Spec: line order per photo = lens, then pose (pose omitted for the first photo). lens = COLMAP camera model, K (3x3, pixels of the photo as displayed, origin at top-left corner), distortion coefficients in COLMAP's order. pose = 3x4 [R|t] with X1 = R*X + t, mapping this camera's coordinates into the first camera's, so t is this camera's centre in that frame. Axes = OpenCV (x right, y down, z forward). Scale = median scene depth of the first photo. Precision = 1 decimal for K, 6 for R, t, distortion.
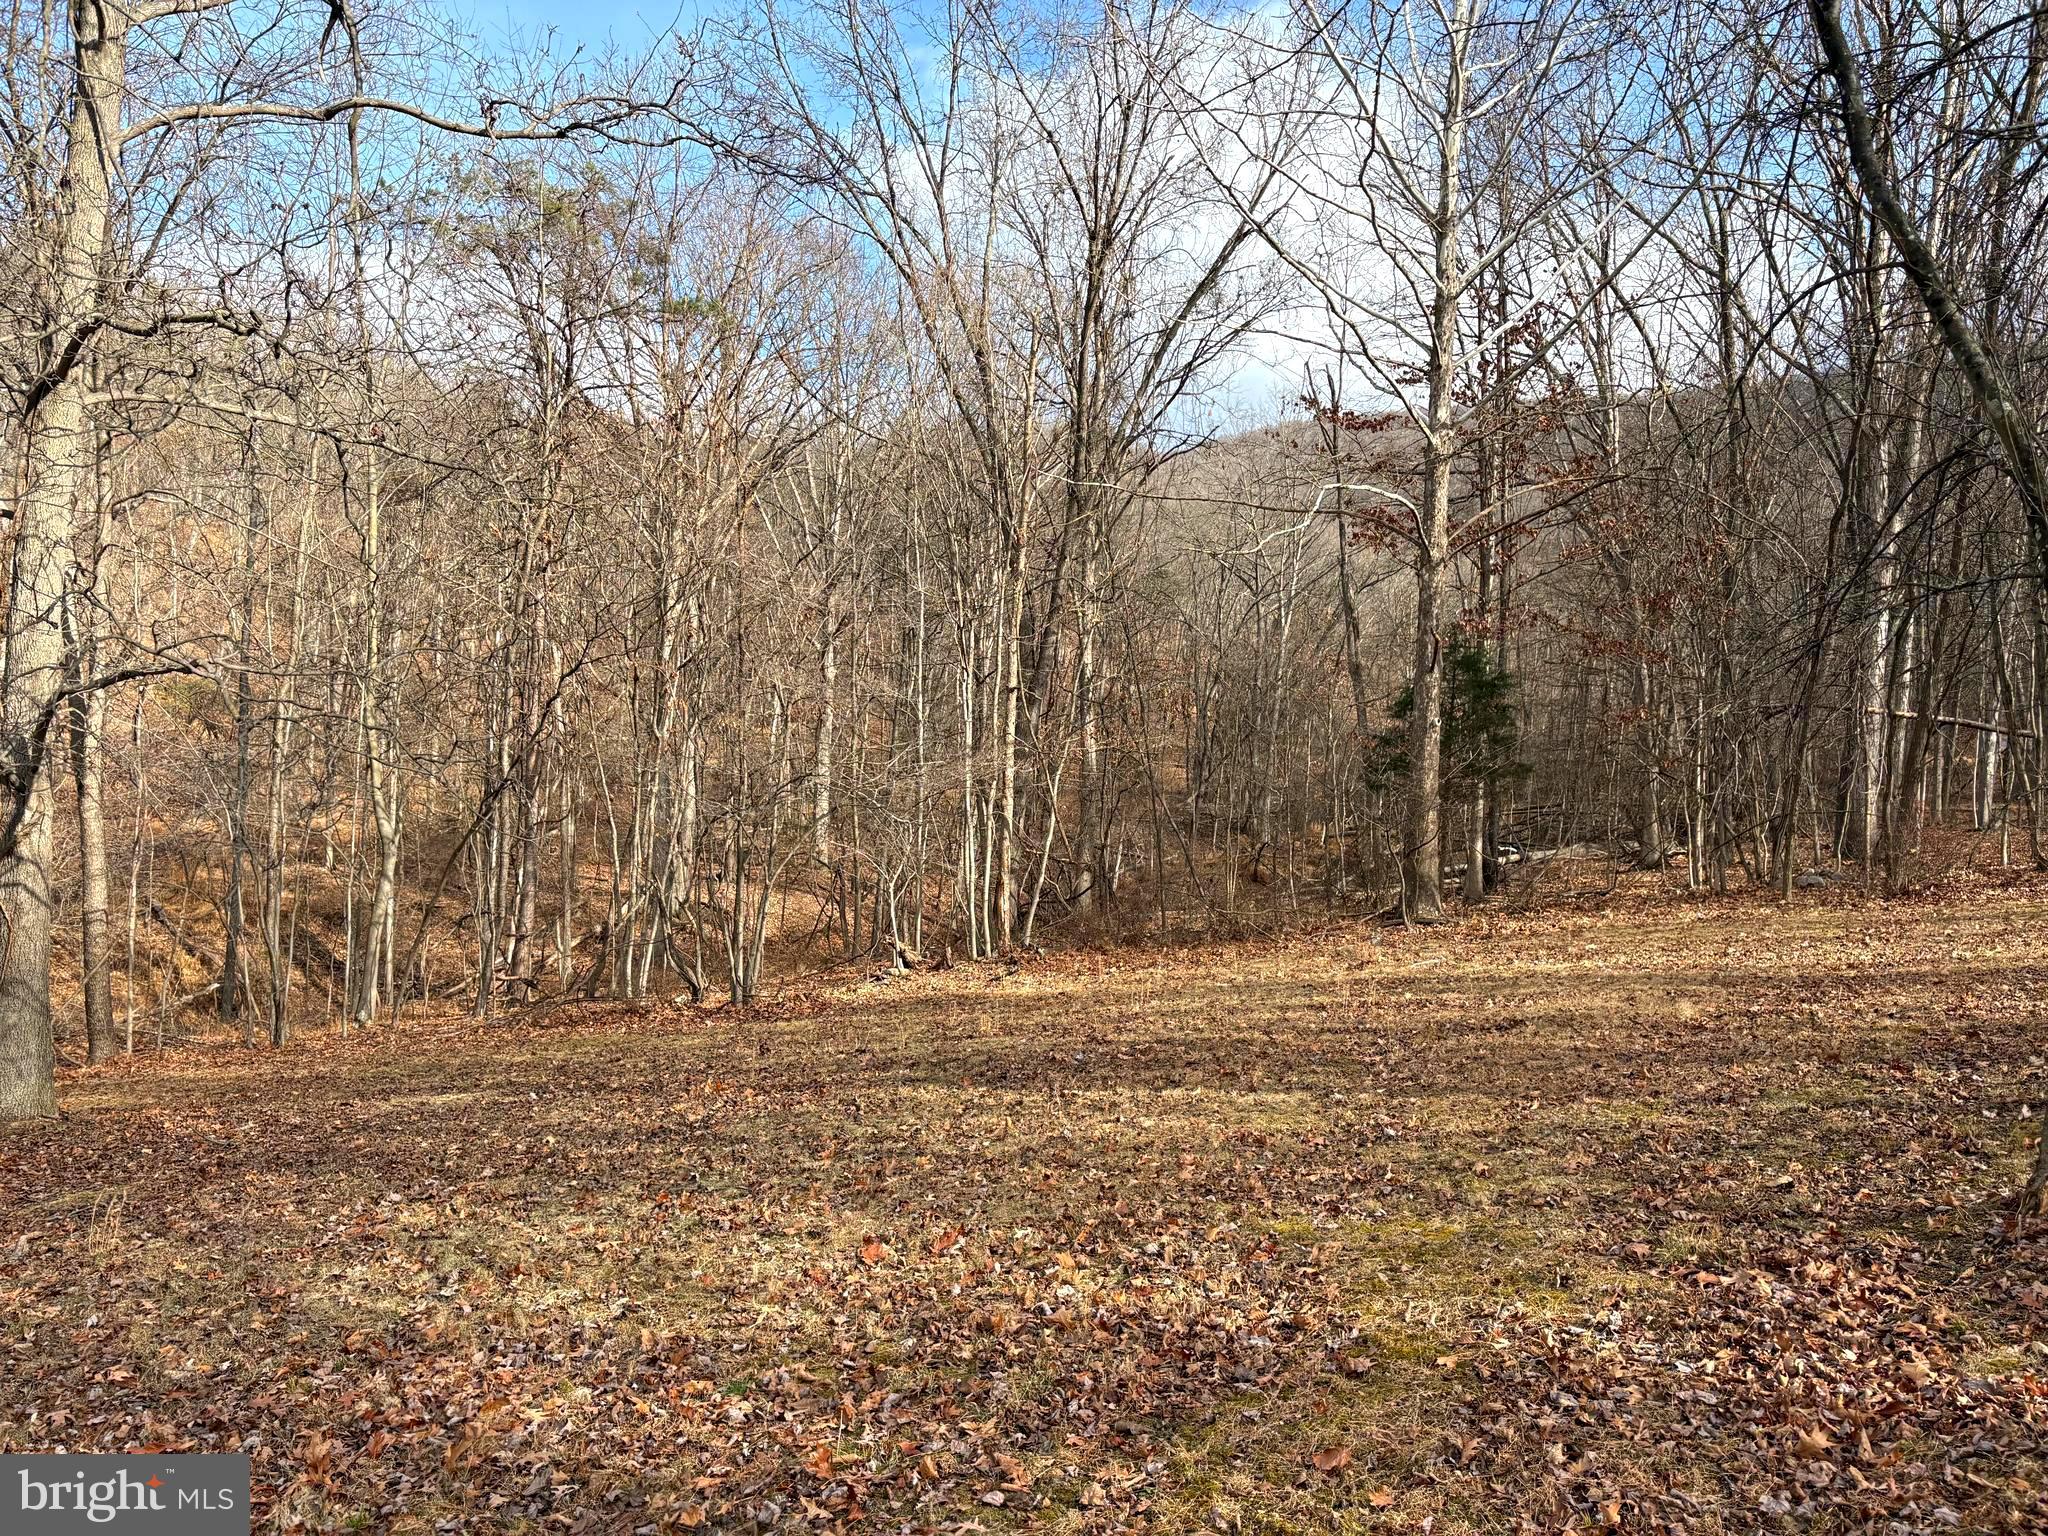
lens RADIAL K [[1575.9, 0, 1028.7], [0, 1575.9, 780.3], [0, 0, 1]] dist [0.060022, -0.059926]
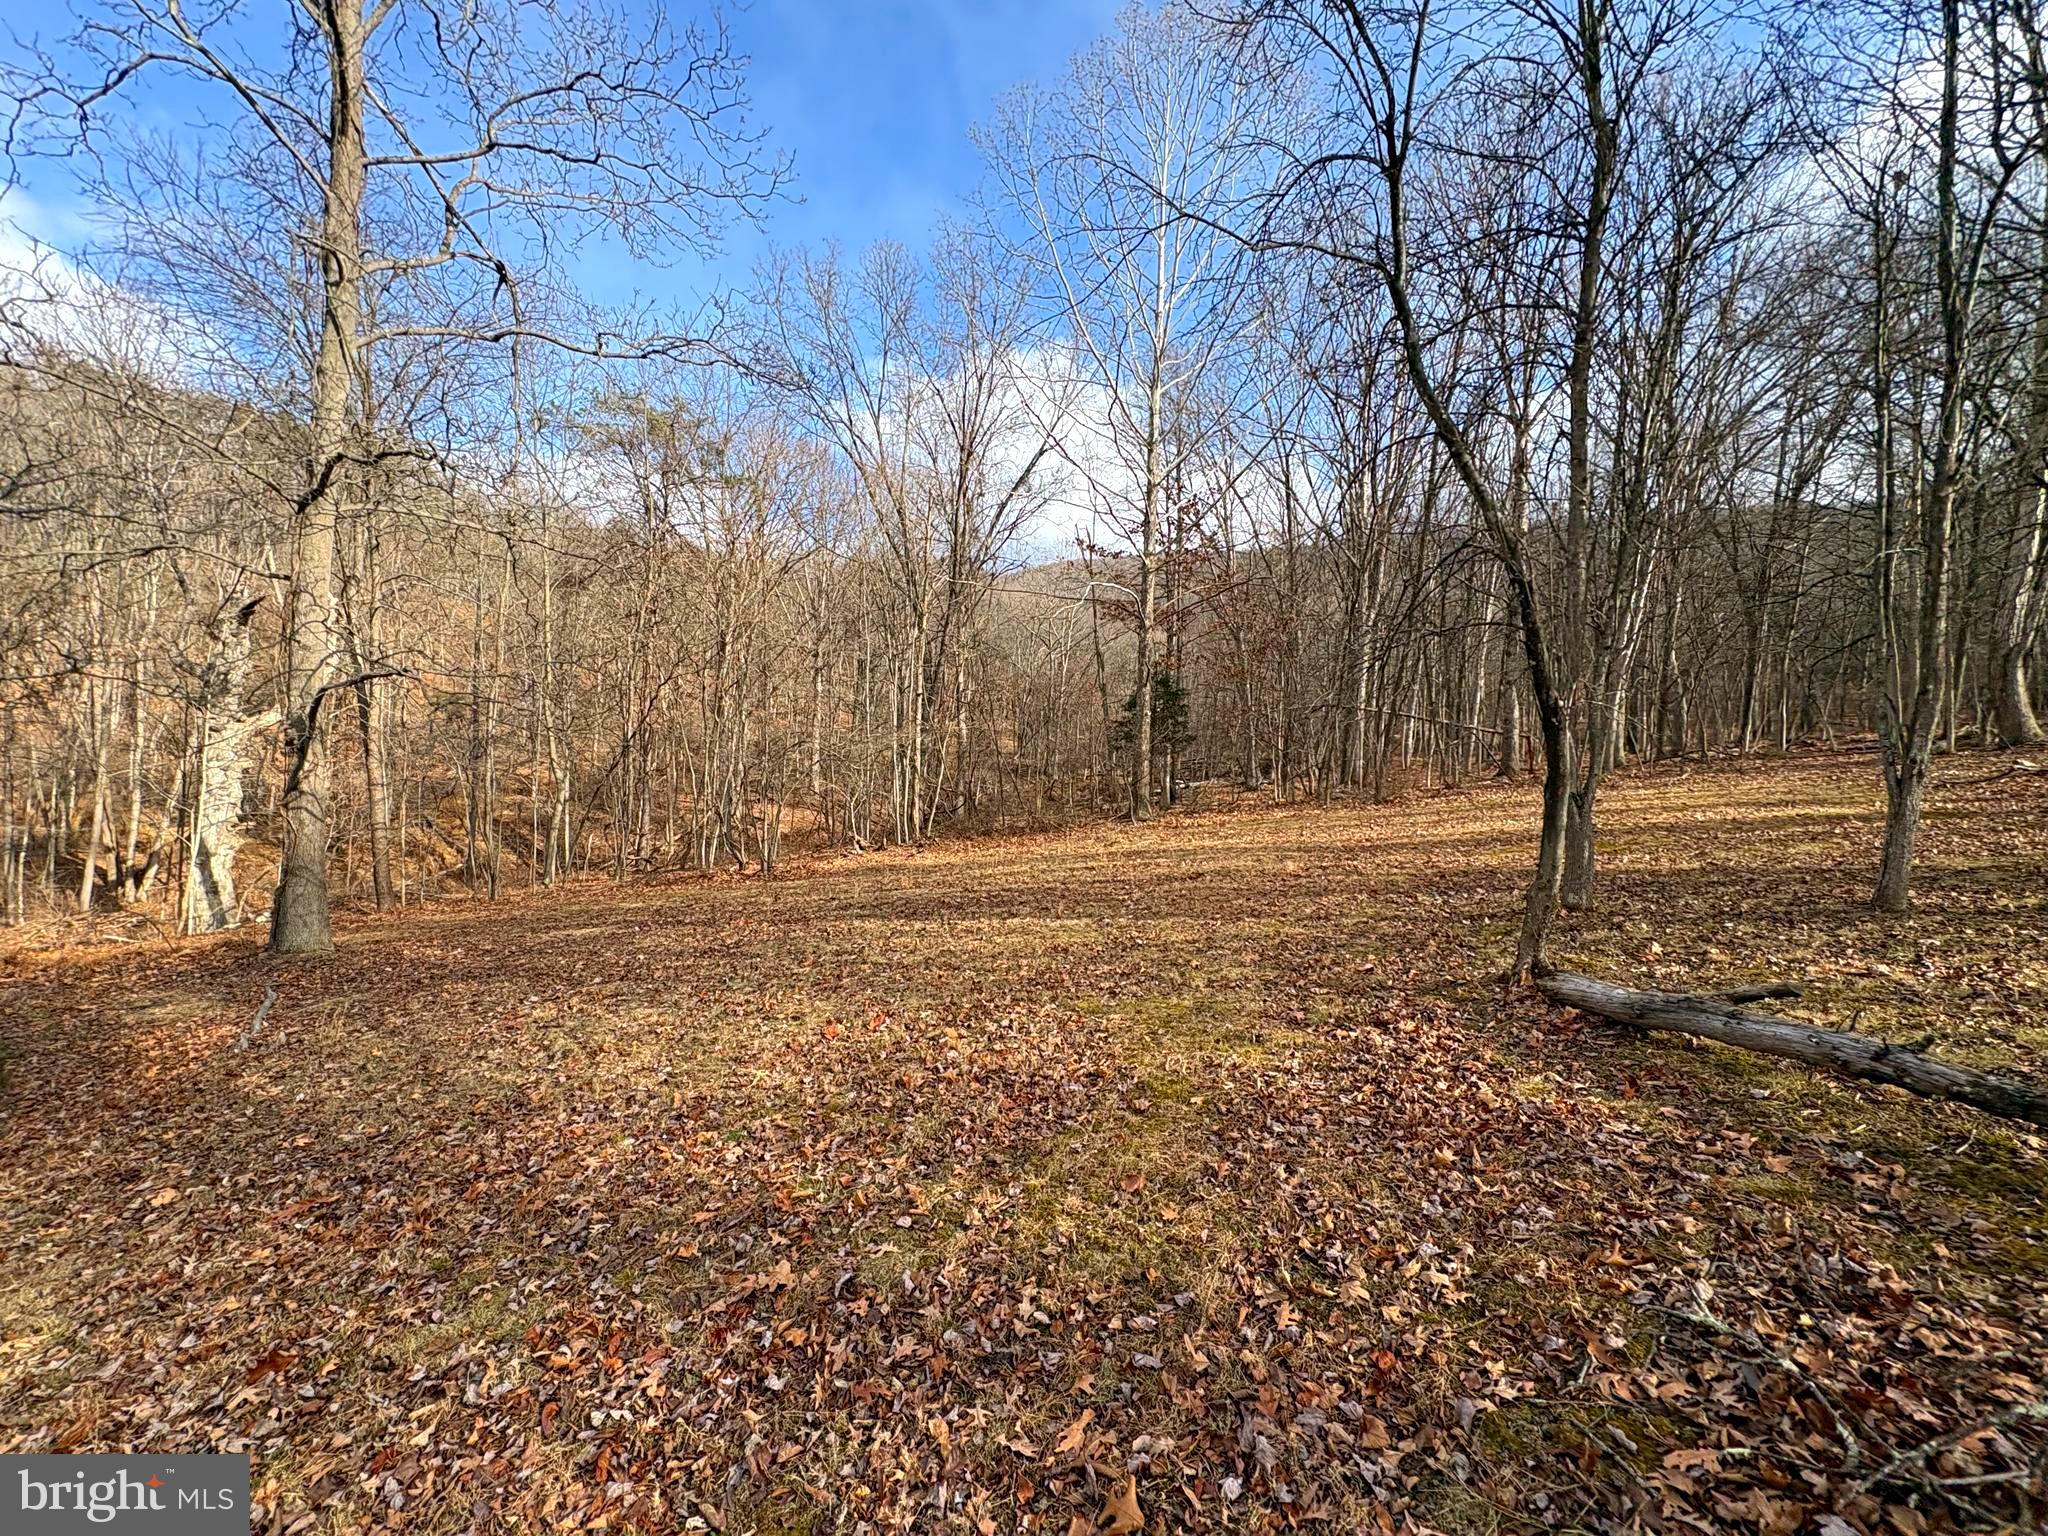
lens RADIAL K [[823.2, 0, 1024.1], [0, 823.2, 774.8], [0, 0, 1]] dist [0.002764, 0.000184]
pose [[0.993486, -0.006981, 0.113738, 0.001239], [0.003325, 0.999473, 0.032301, 0.006174], [-0.113904, -0.031712, 0.992986, 0.077851]]
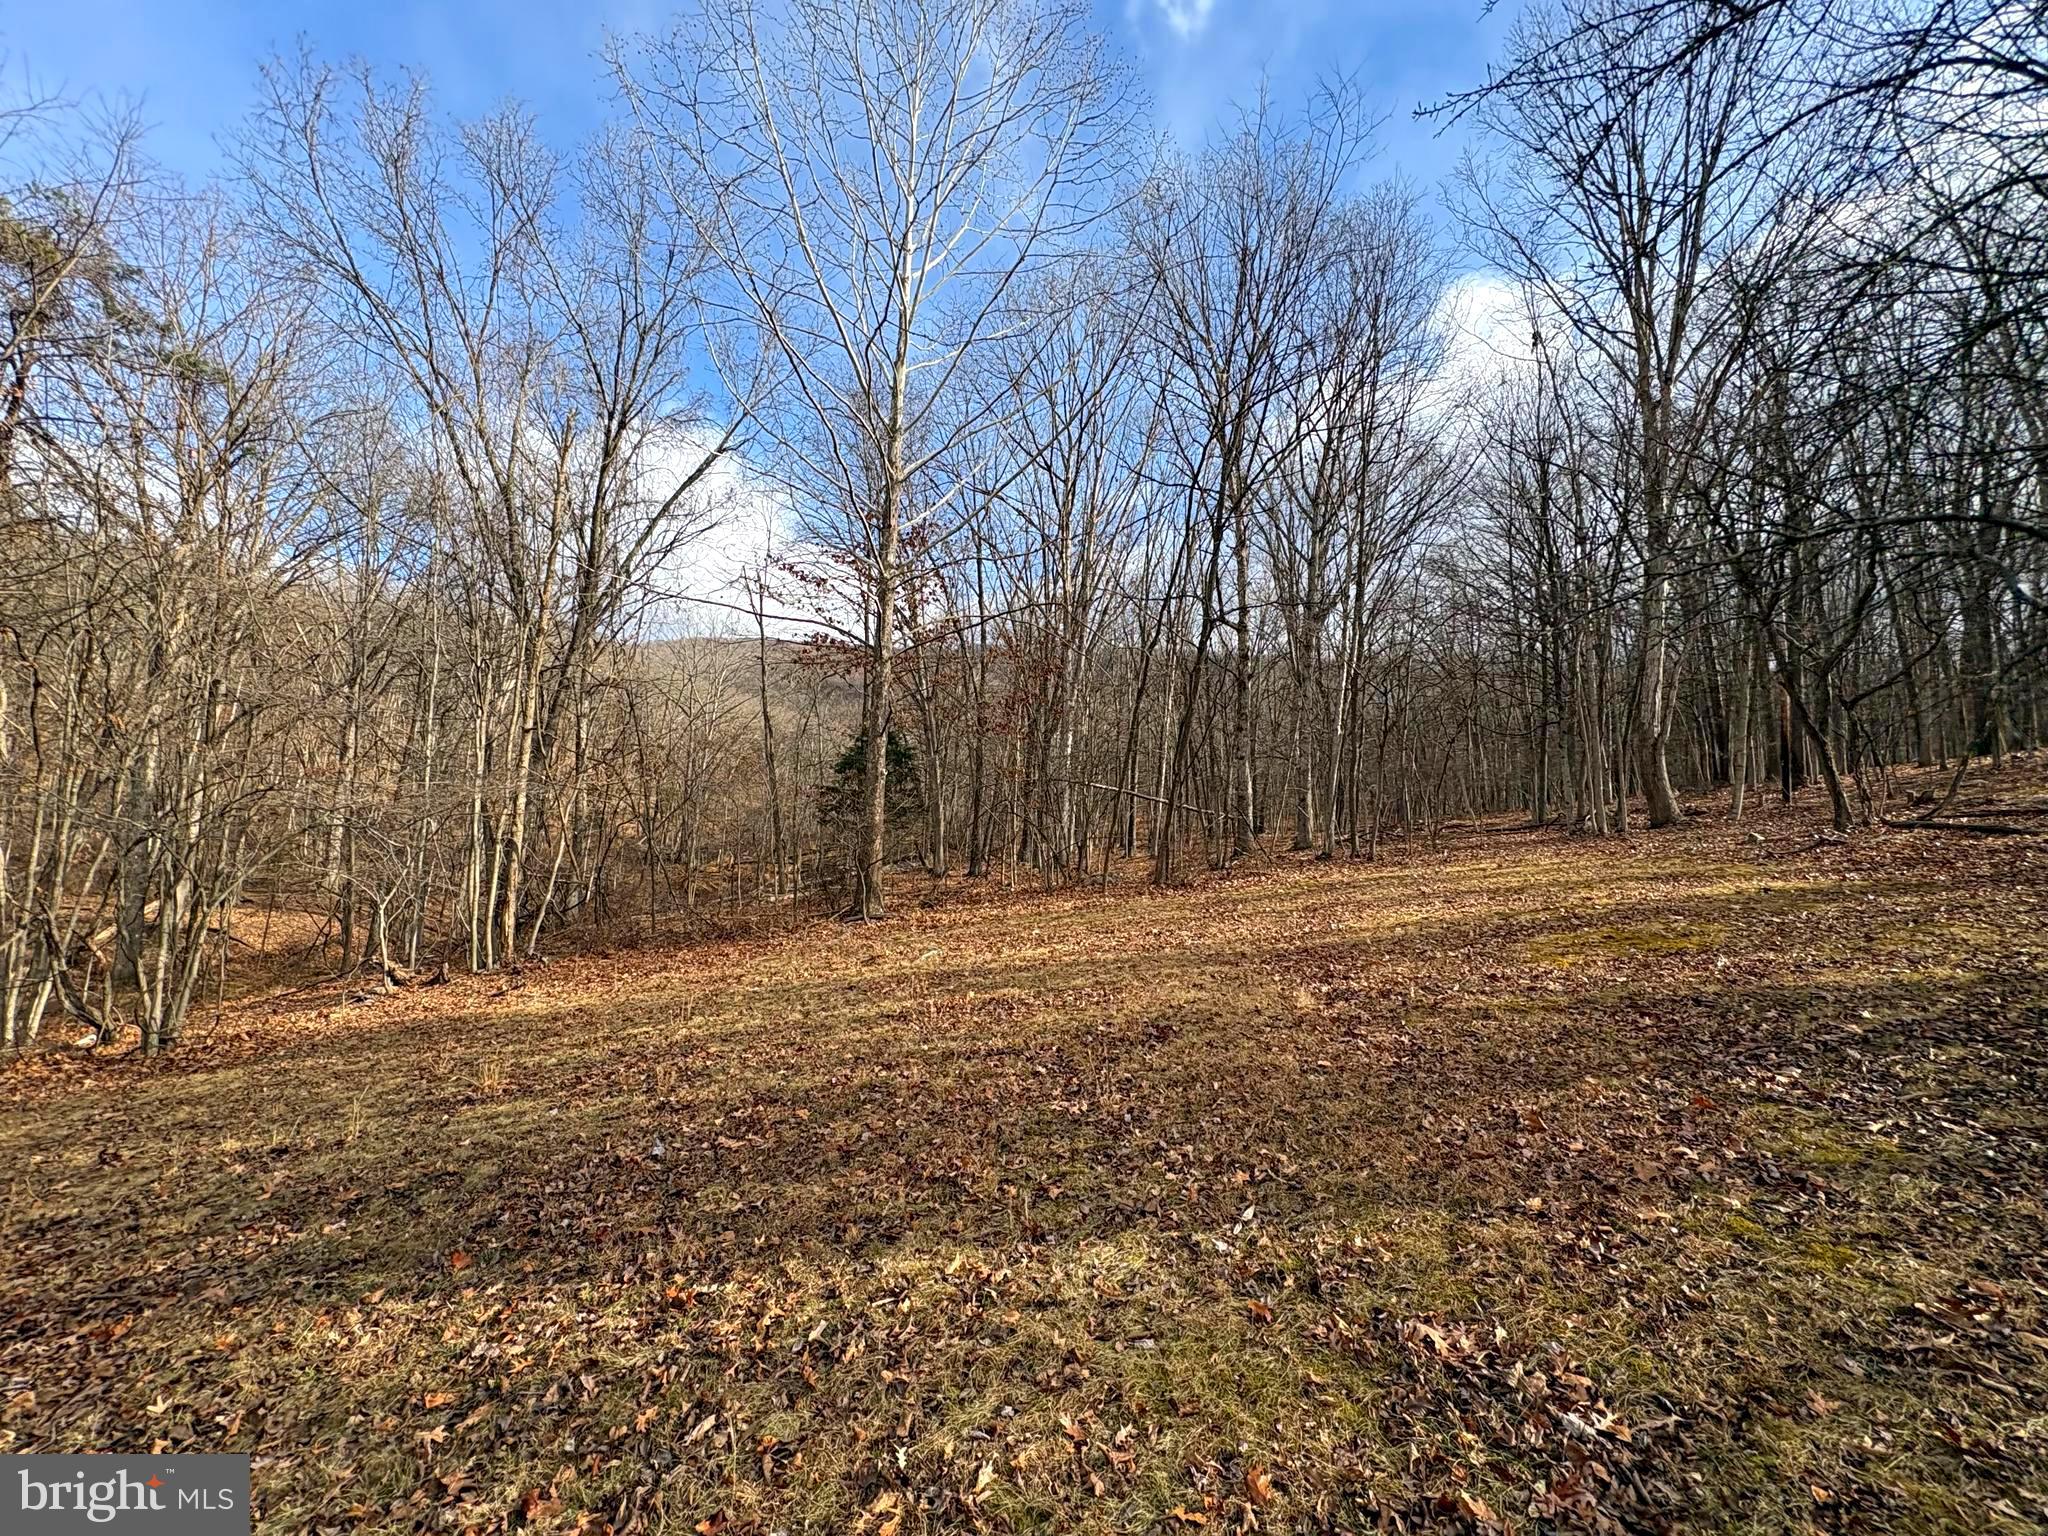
lens RADIAL K [[823.2, 0, 1025.3], [0, 823.2, 769.9], [0, 0, 1]] dist [0.002764, 0.000184]
pose [[0.851396, 0.048044, 0.522318, -0.023876], [-0.005257, 0.996528, -0.083094, 0.032026], [-0.524497, 0.068000, 0.848693, 0.501493]]
